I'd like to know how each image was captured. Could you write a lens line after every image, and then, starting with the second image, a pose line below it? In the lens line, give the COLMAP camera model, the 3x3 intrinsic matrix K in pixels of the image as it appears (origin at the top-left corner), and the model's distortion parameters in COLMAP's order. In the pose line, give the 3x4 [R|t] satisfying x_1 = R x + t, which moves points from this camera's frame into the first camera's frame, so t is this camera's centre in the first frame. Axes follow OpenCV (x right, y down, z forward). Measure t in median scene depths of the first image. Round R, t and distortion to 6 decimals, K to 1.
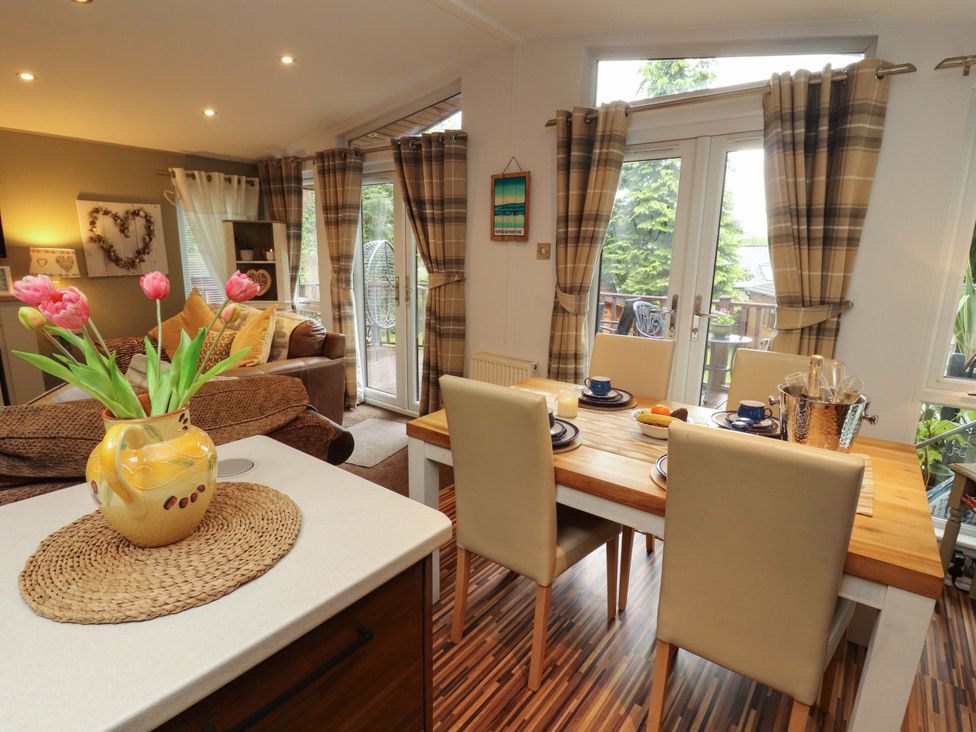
lens RADIAL K [[506.7, 0, 483.1], [0, 506.7, 367.4], [0, 0, 1]] dist [-0.002495, -0.011625]
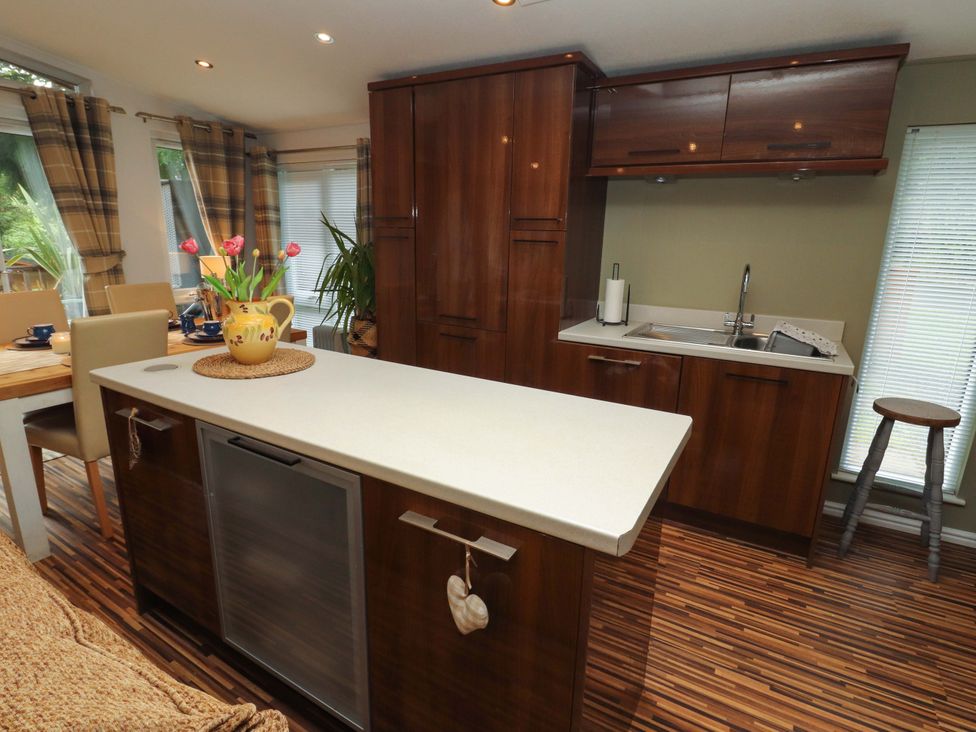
lens RADIAL K [[511.0, 0, 486.2], [0, 511.0, 363.2], [0, 0, 1]] dist [-0.006896, -0.009933]
pose [[-0.134284, -0.261378, 0.955850, -0.554550], [0.188145, 0.940316, 0.283562, -0.018818], [-0.972918, 0.217916, -0.077093, 0.048229]]
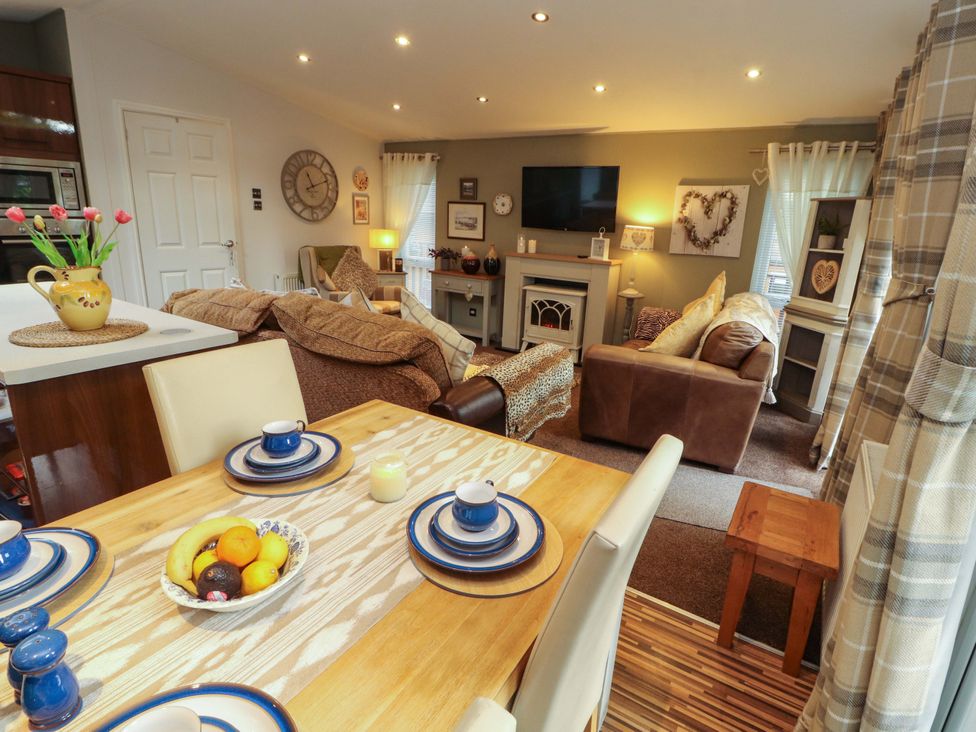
lens RADIAL K [[506.7, 0, 496.5], [0, 506.7, 353.8], [0, 0, 1]] dist [-0.002495, -0.011625]
pose [[0.104902, 0.245487, -0.963707, 0.330605], [-0.265238, 0.940858, 0.210794, -0.099299], [0.958459, 0.233499, 0.163811, 0.474001]]
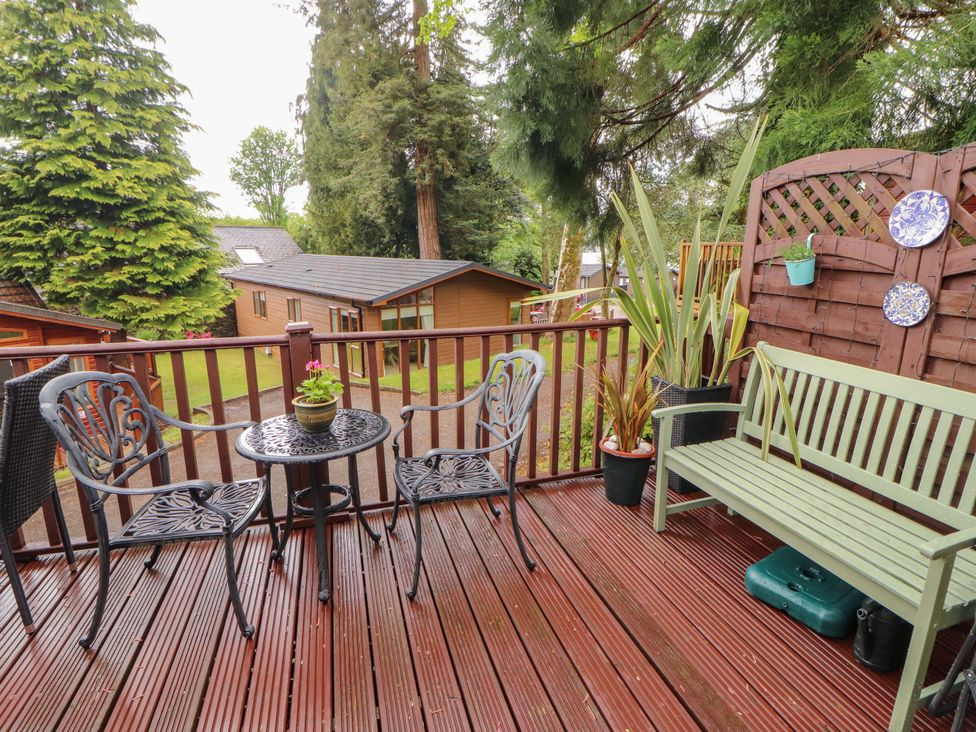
lens RADIAL K [[506.7, 0, 495.7], [0, 506.7, 354.0], [0, 0, 1]] dist [-0.002495, -0.011625]
pose [[0.556202, -0.193303, 0.808253, 0.274891], [0.185685, 0.976891, 0.105855, -0.169635], [-0.810037, 0.091204, 0.579242, 0.786110]]
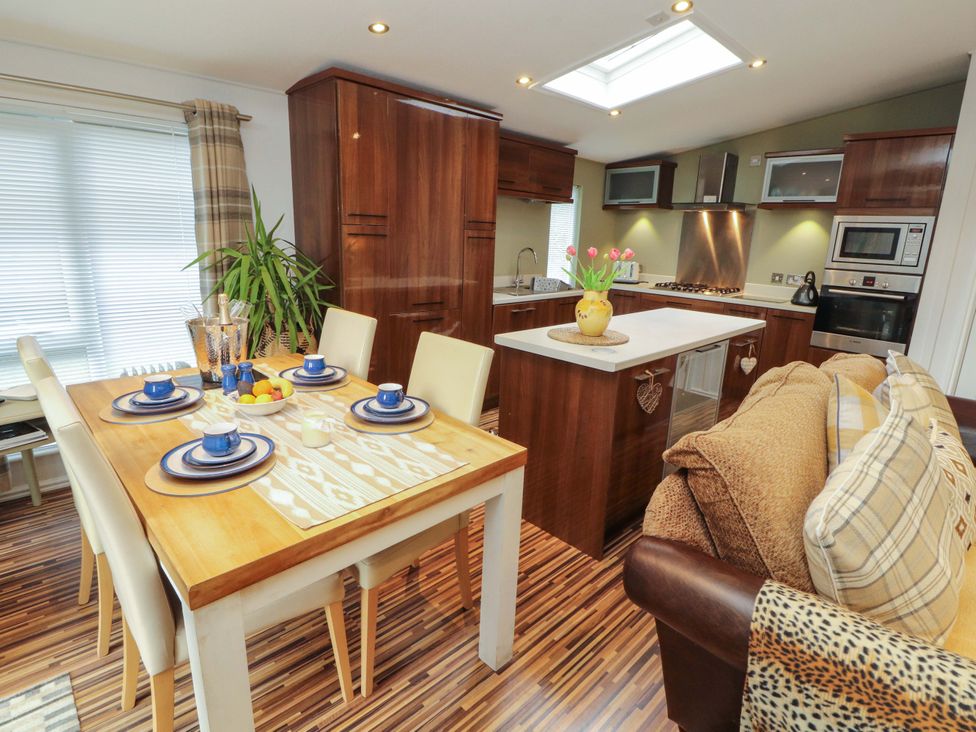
lens RADIAL K [[506.7, 0, 495.7], [0, 506.7, 356.6], [0, 0, 1]] dist [-0.002495, -0.011625]
pose [[-0.990323, -0.086423, 0.108592, -0.080288], [-0.029251, 0.894852, 0.445403, -0.173726], [-0.135667, 0.437916, -0.888720, 0.756108]]
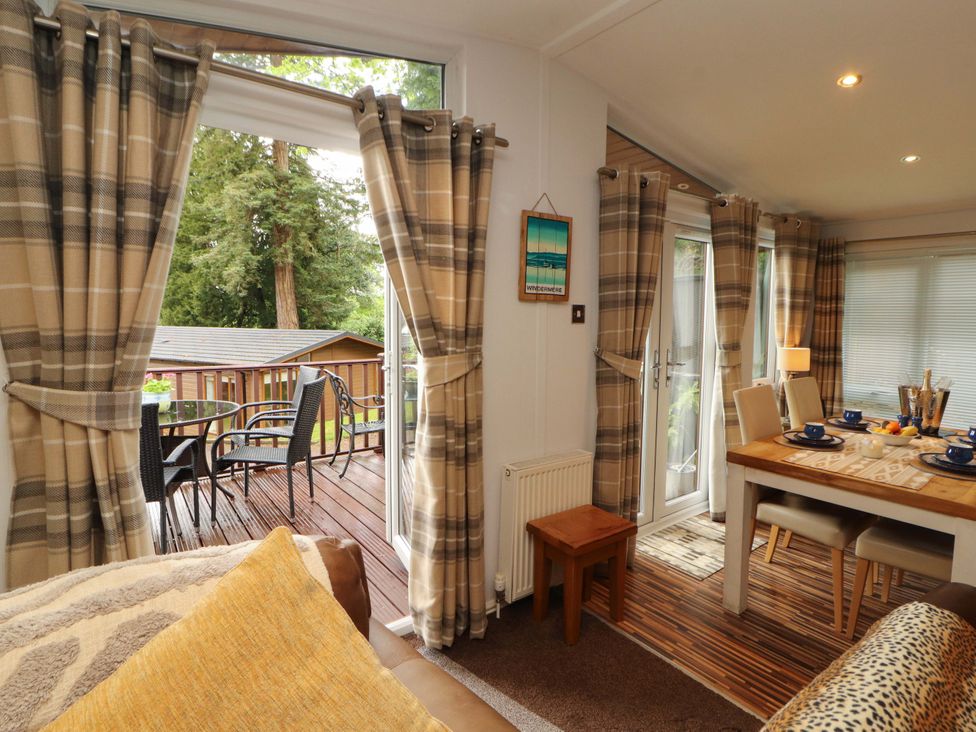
lens RADIAL K [[506.7, 0, 498.6], [0, 506.7, 347.4], [0, 0, 1]] dist [-0.002495, -0.011625]
pose [[0.247470, -0.079670, 0.965614, -0.543964], [0.210963, 0.977133, 0.026554, -0.171994], [-0.945649, 0.197138, 0.258619, 0.699939]]
